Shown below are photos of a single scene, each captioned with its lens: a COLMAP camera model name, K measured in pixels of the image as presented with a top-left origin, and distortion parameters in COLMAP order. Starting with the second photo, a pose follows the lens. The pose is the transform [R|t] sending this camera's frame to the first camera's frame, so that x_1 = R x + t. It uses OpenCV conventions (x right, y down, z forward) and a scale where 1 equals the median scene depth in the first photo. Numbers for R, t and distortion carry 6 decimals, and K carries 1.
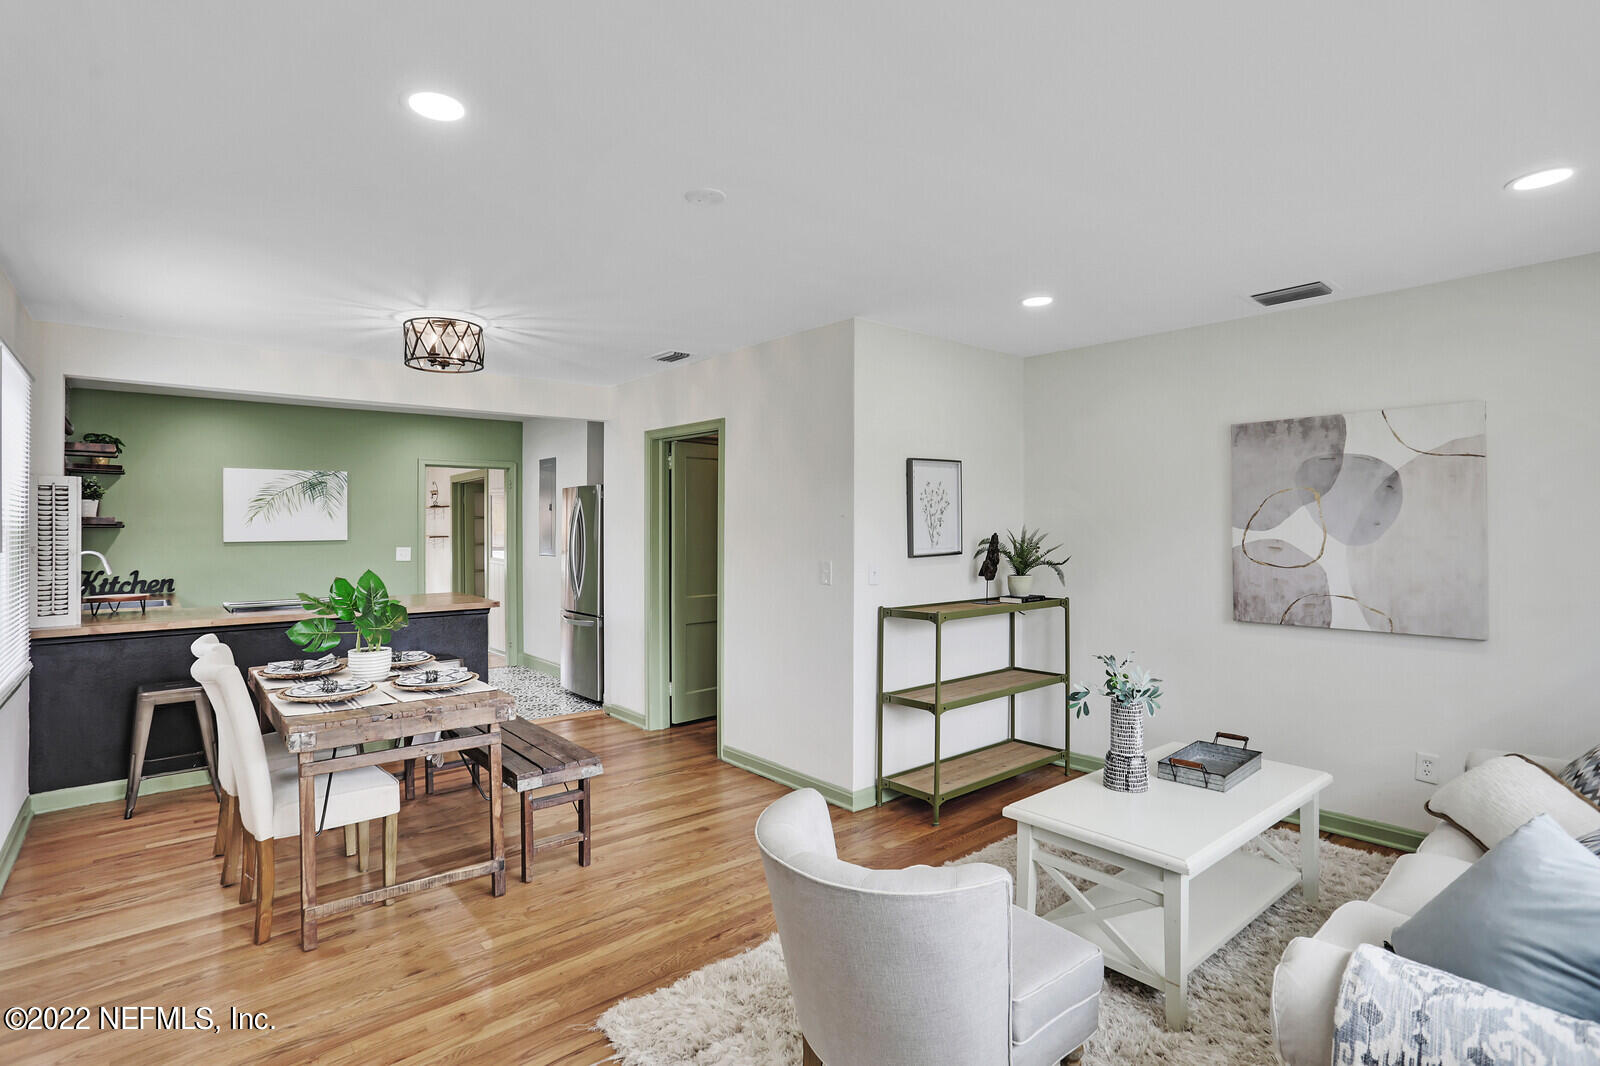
lens RADIAL K [[780.9, 0, 801.2], [0, 780.9, 529.3], [0, 0, 1]] dist [0.000214, 0.000016]
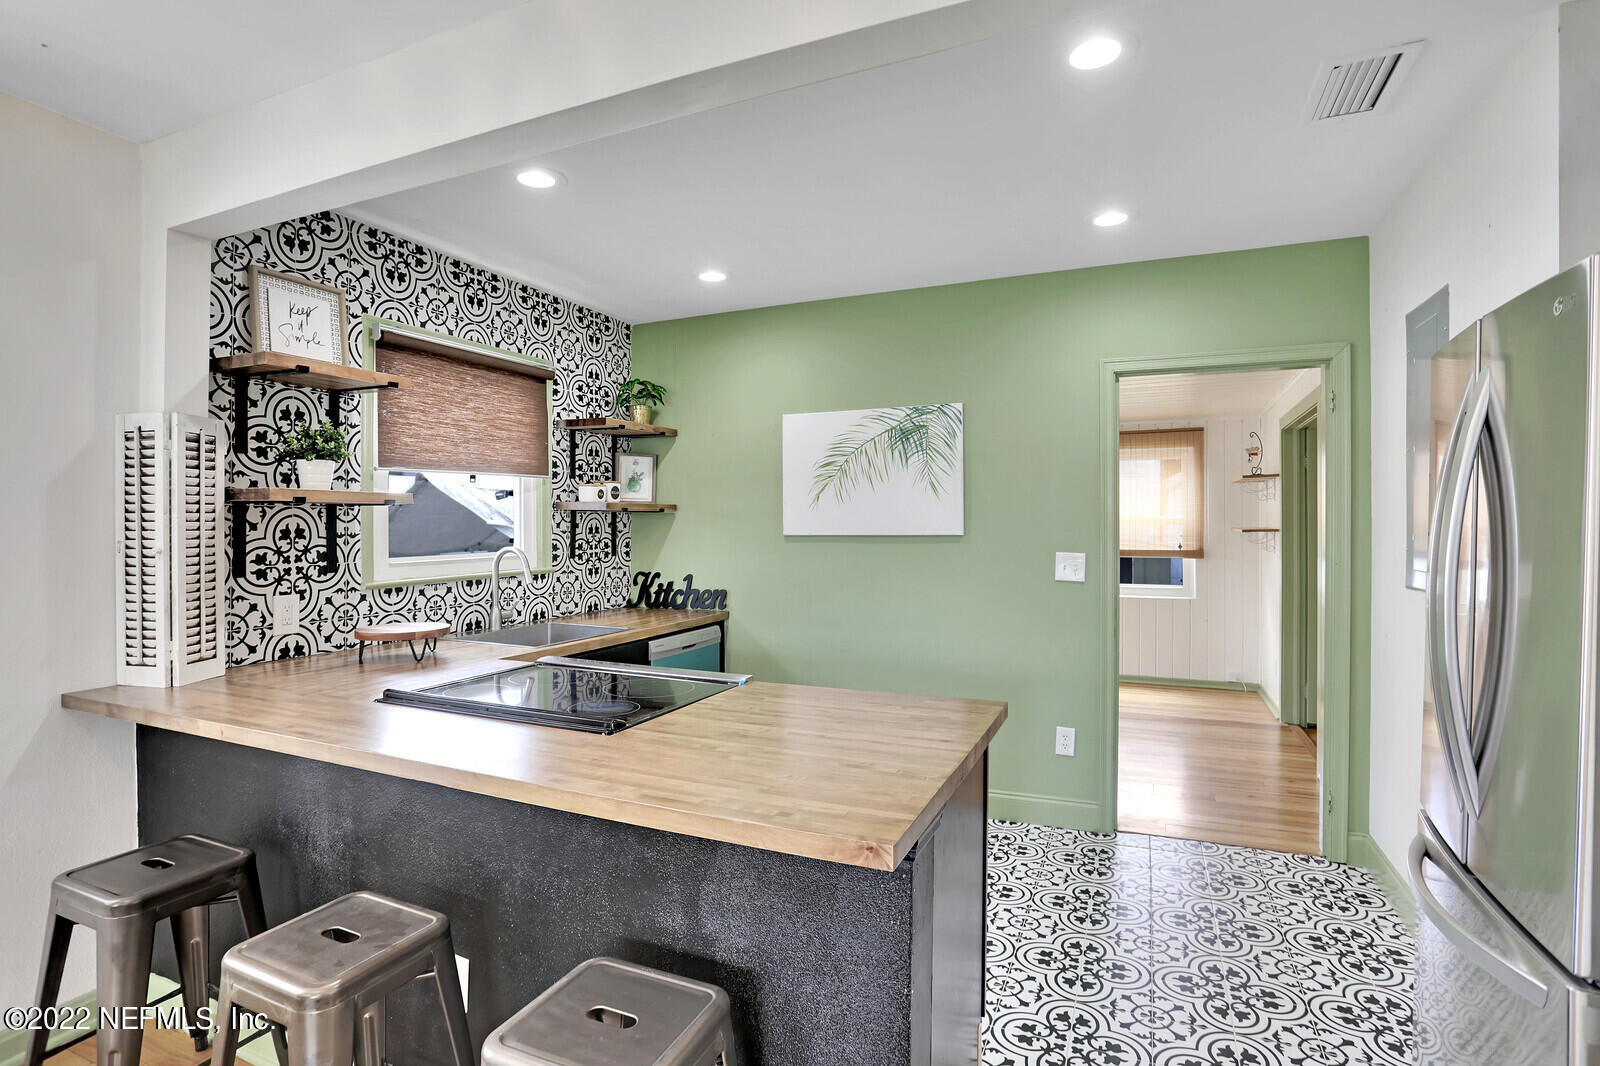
lens RADIAL K [[780.9, 0, 799.3], [0, 780.9, 533.8], [0, 0, 1]] dist [0.000214, 0.000016]
pose [[0.434599, 0.010728, -0.900560, -0.175565], [-0.003399, 0.999941, 0.010271, 0.008663], [0.900618, -0.001403, 0.434610, 0.734495]]
